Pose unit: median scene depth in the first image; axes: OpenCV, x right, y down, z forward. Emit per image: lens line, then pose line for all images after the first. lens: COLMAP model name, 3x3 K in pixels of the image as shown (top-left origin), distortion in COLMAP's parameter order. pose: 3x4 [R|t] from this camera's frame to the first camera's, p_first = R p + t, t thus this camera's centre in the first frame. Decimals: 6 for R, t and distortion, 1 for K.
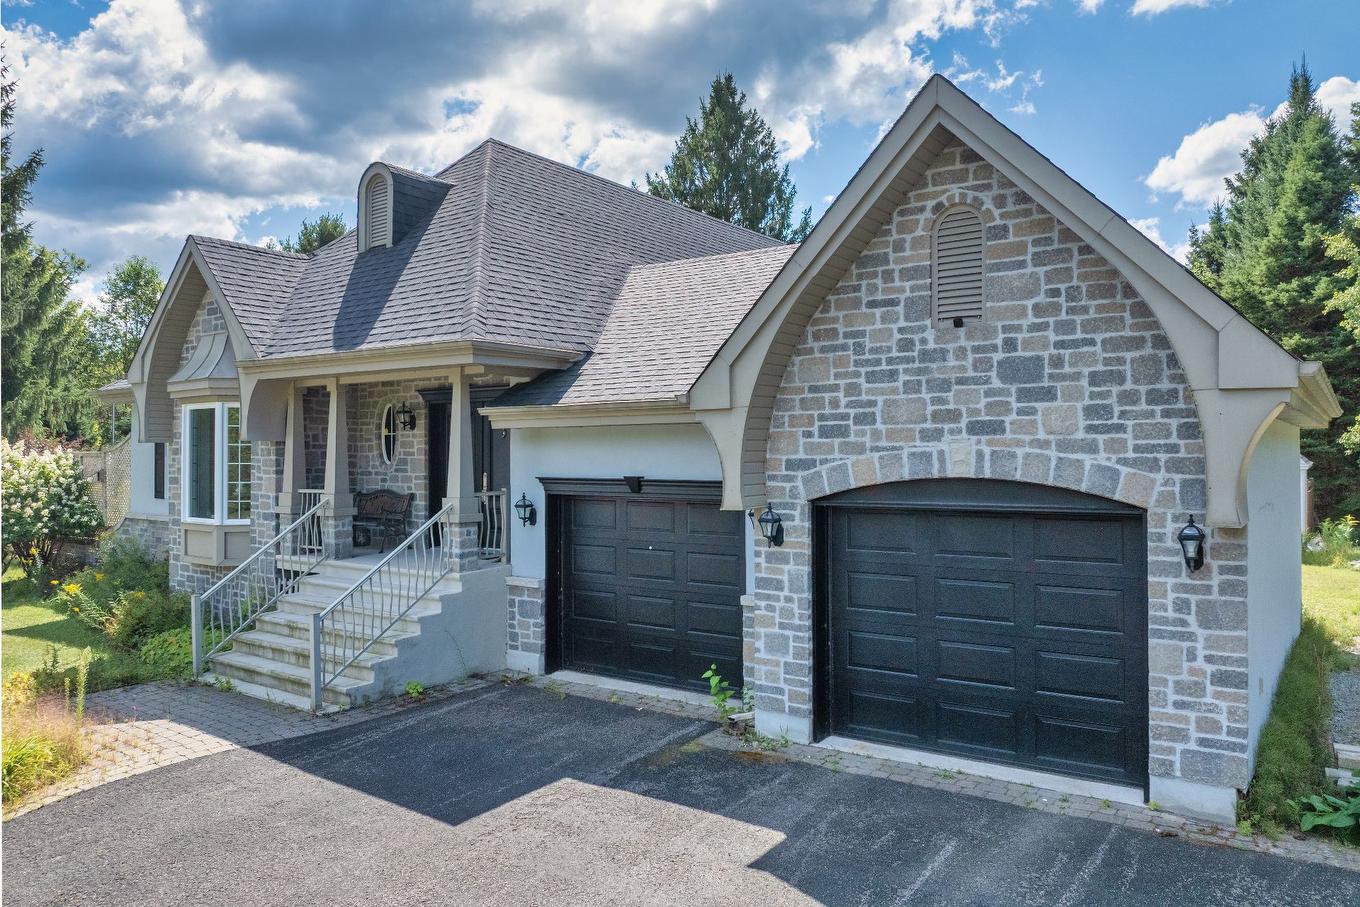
lens RADIAL K [[1034.1, 0, 674.5], [0, 1034.1, 440.7], [0, 0, 1]] dist [-0.036545, 0.009953]
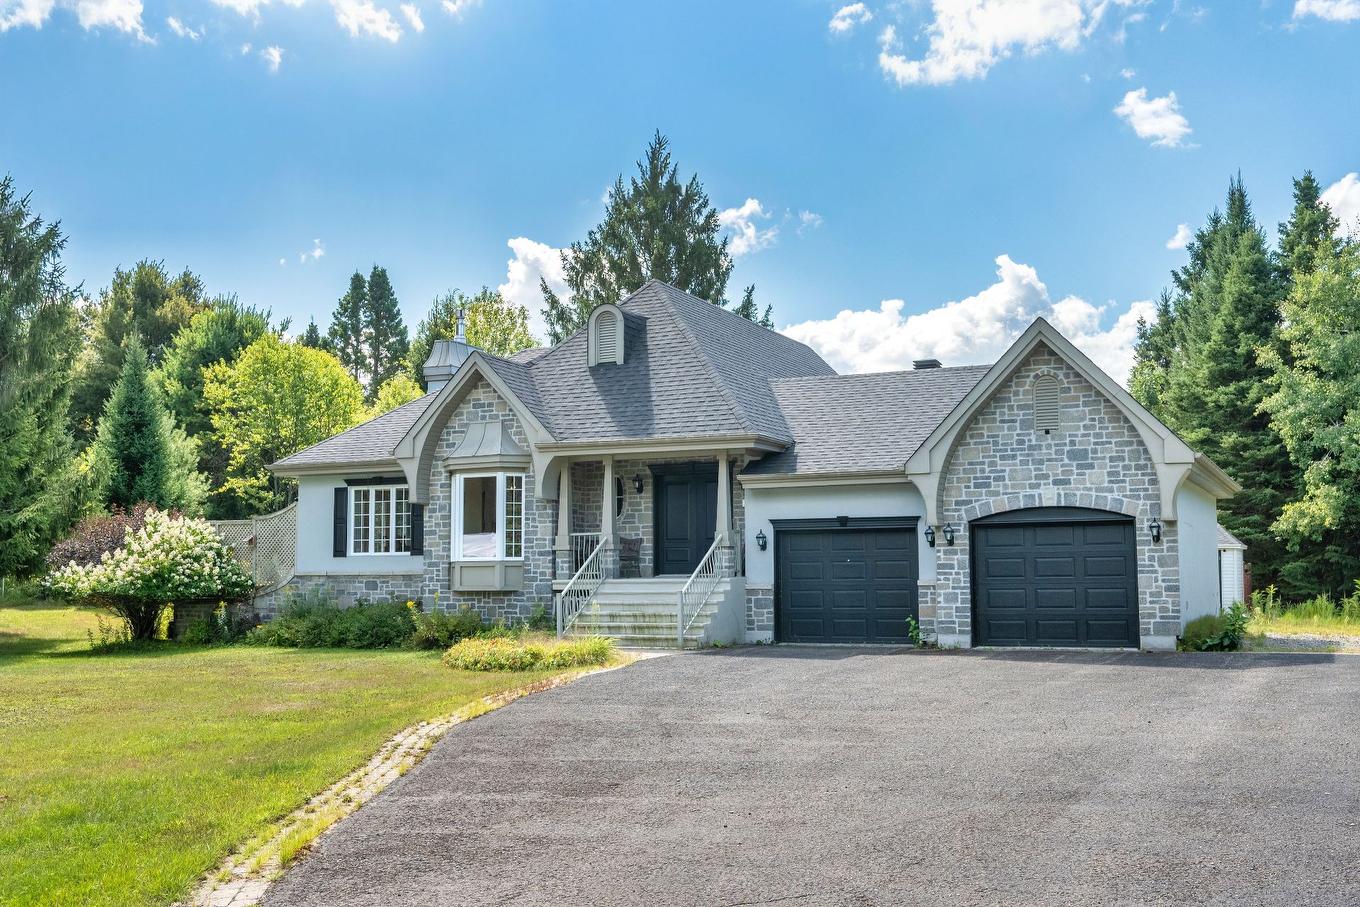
lens RADIAL K [[1660.0, 0, 685.5], [0, 1660.0, 446.9], [0, 0, 1]] dist [0.019867, 0.000000]
pose [[0.979508, 0.017306, 0.200661, -1.014179], [-0.001155, 0.996768, -0.080331, 0.169443], [-0.201402, 0.078453, 0.976362, -1.939203]]
